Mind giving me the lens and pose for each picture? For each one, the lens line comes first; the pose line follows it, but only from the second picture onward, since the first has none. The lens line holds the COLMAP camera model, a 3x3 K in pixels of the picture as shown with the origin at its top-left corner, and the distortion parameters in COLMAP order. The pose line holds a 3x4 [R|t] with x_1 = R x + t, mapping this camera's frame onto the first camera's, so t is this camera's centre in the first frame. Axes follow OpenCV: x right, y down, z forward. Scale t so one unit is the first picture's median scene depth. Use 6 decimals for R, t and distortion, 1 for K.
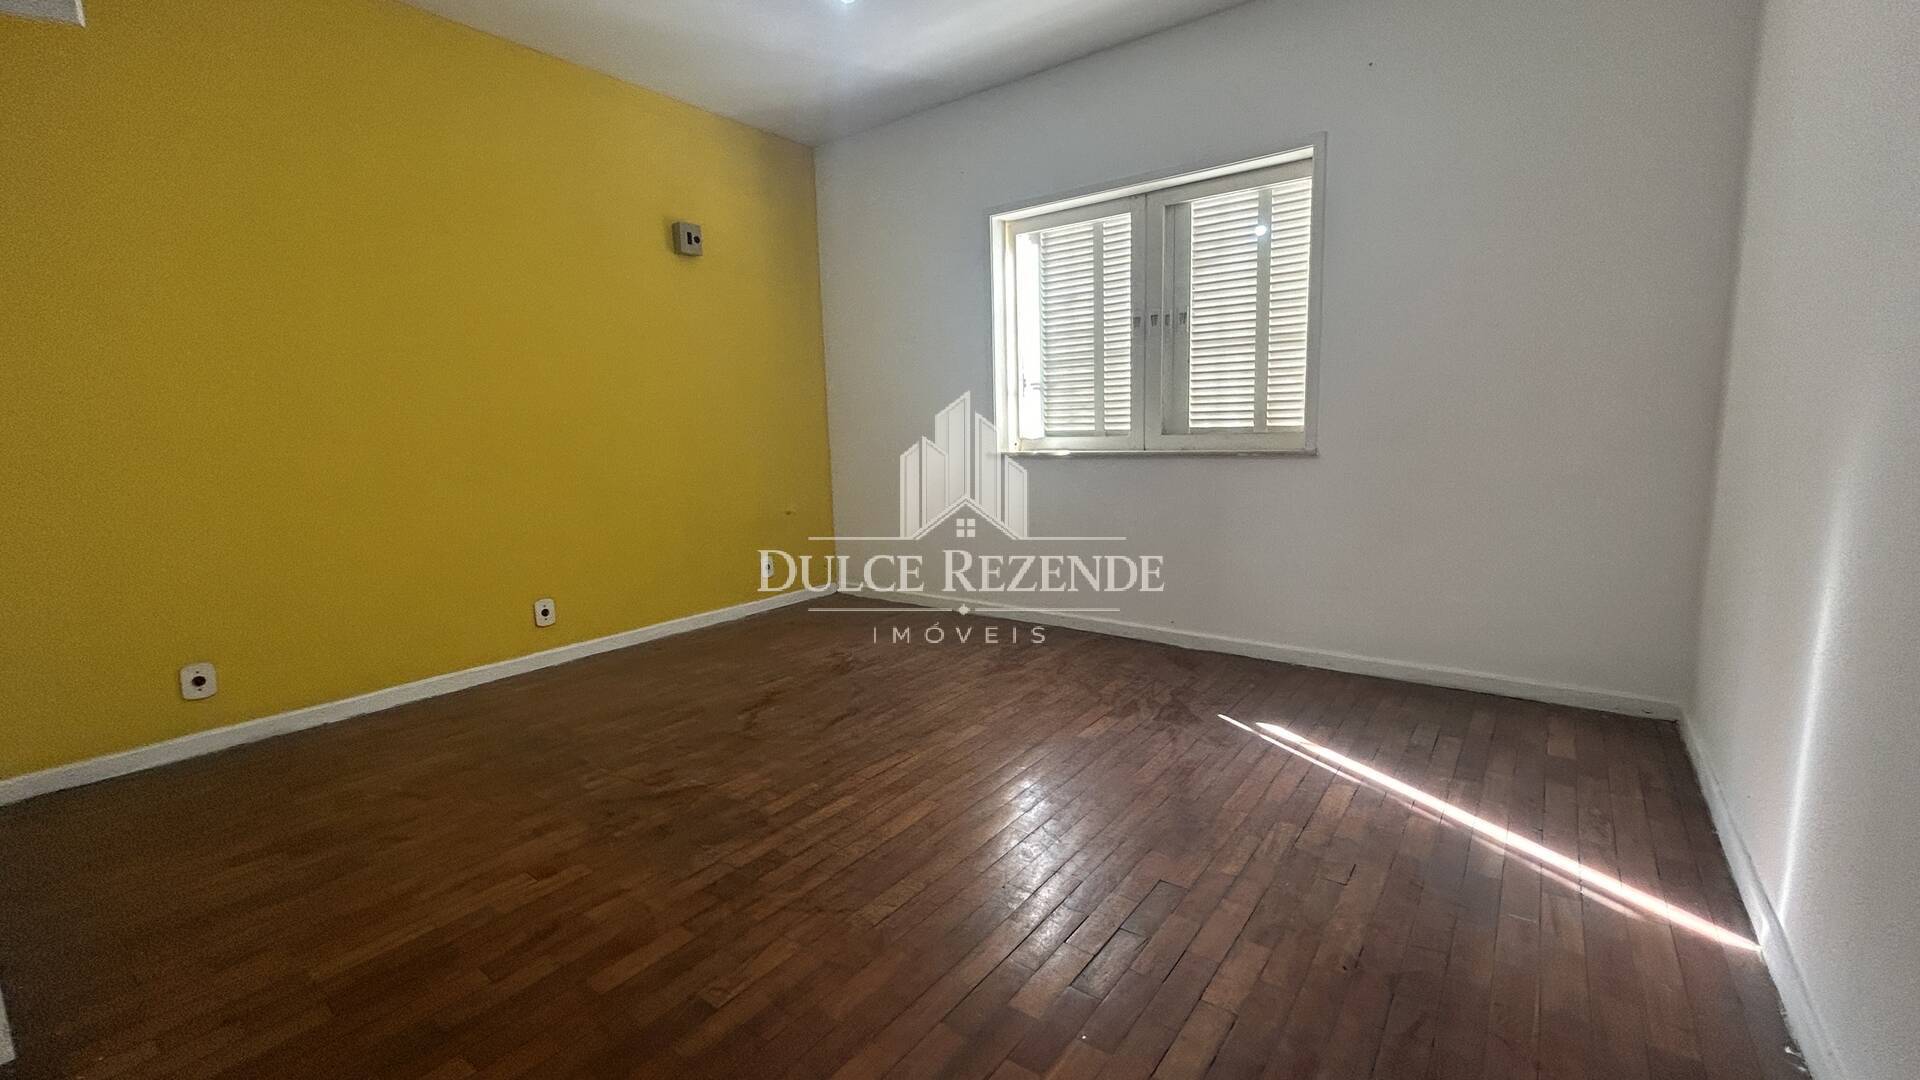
lens RADIAL K [[777.4, 0, 957.7], [0, 777.4, 536.5], [0, 0, 1]] dist [-0.002815, 0.000939]
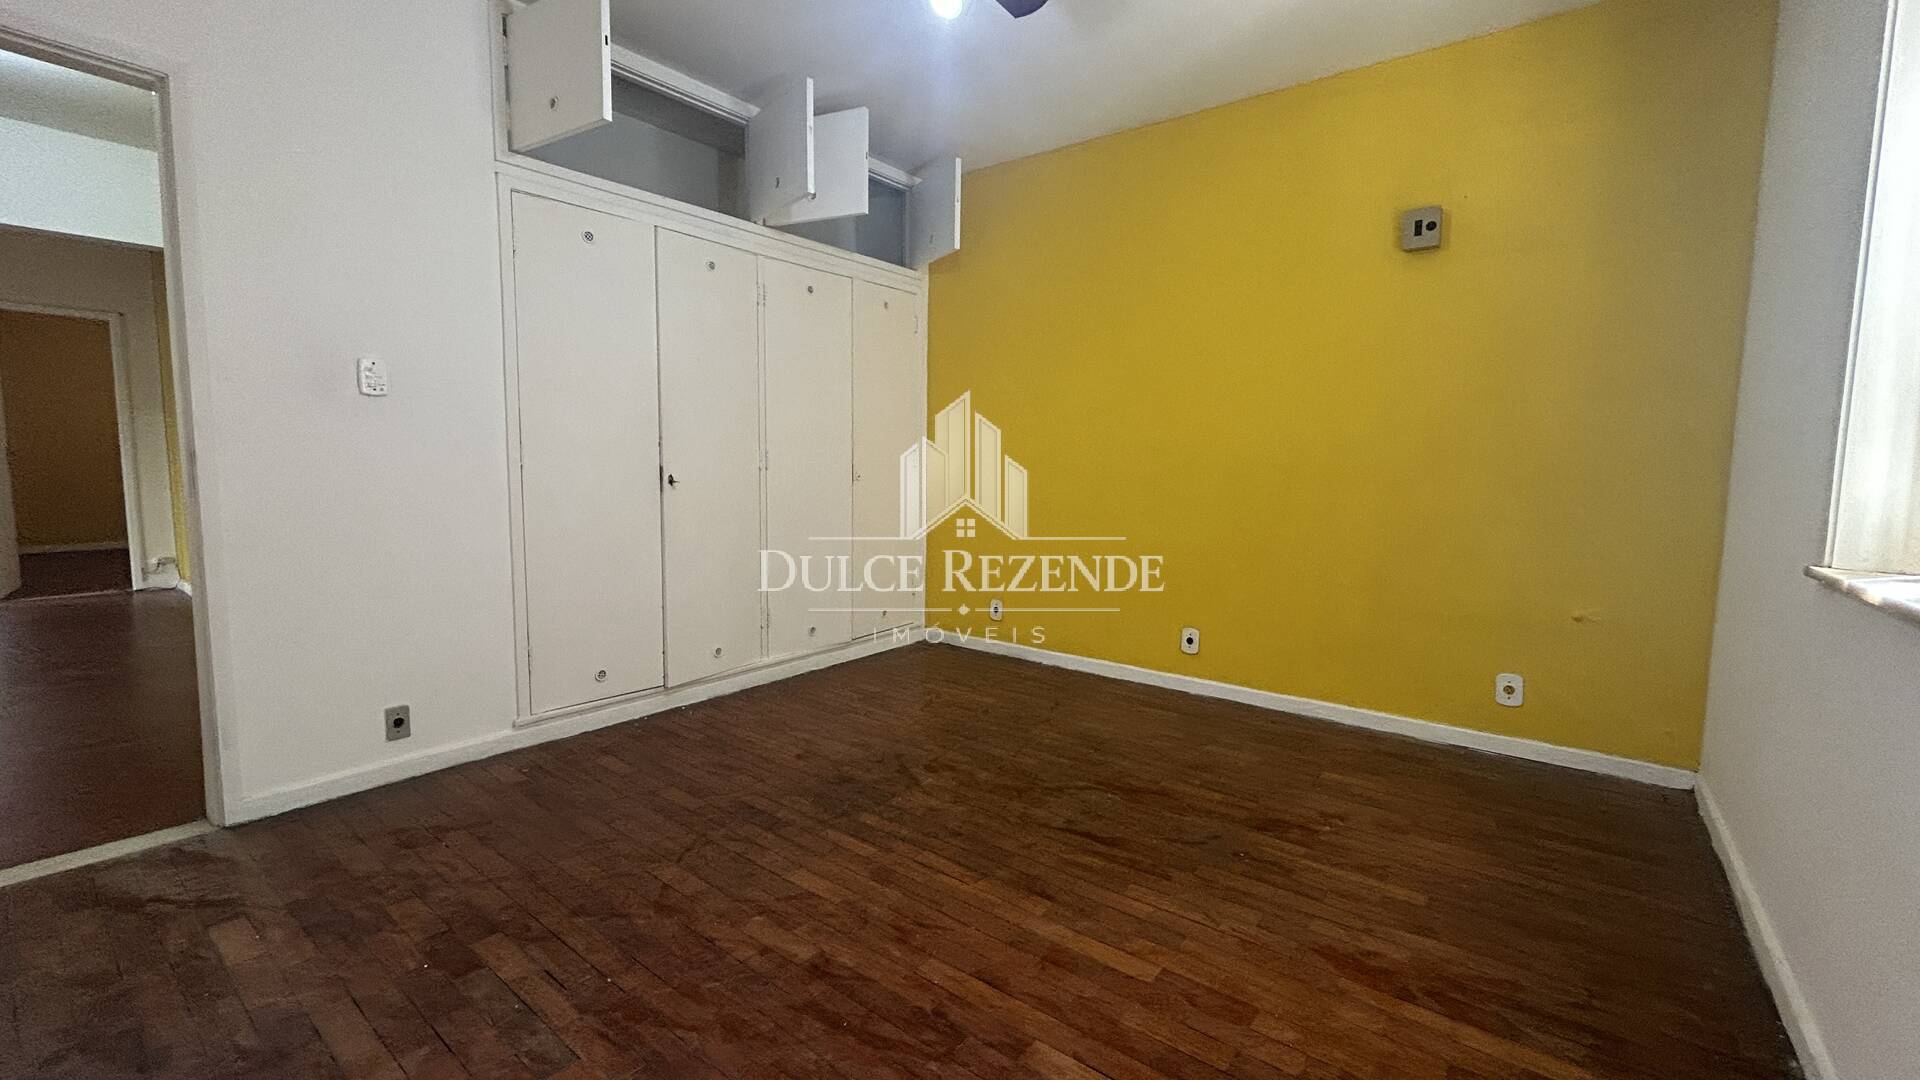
lens RADIAL K [[777.4, 0, 954.9], [0, 777.4, 532.5], [0, 0, 1]] dist [-0.002815, 0.000939]
pose [[-0.003255, 0.122097, -0.992513, 0.570254], [-0.160356, 0.979610, 0.121036, -0.140092], [0.987054, 0.159550, 0.016390, 0.743656]]
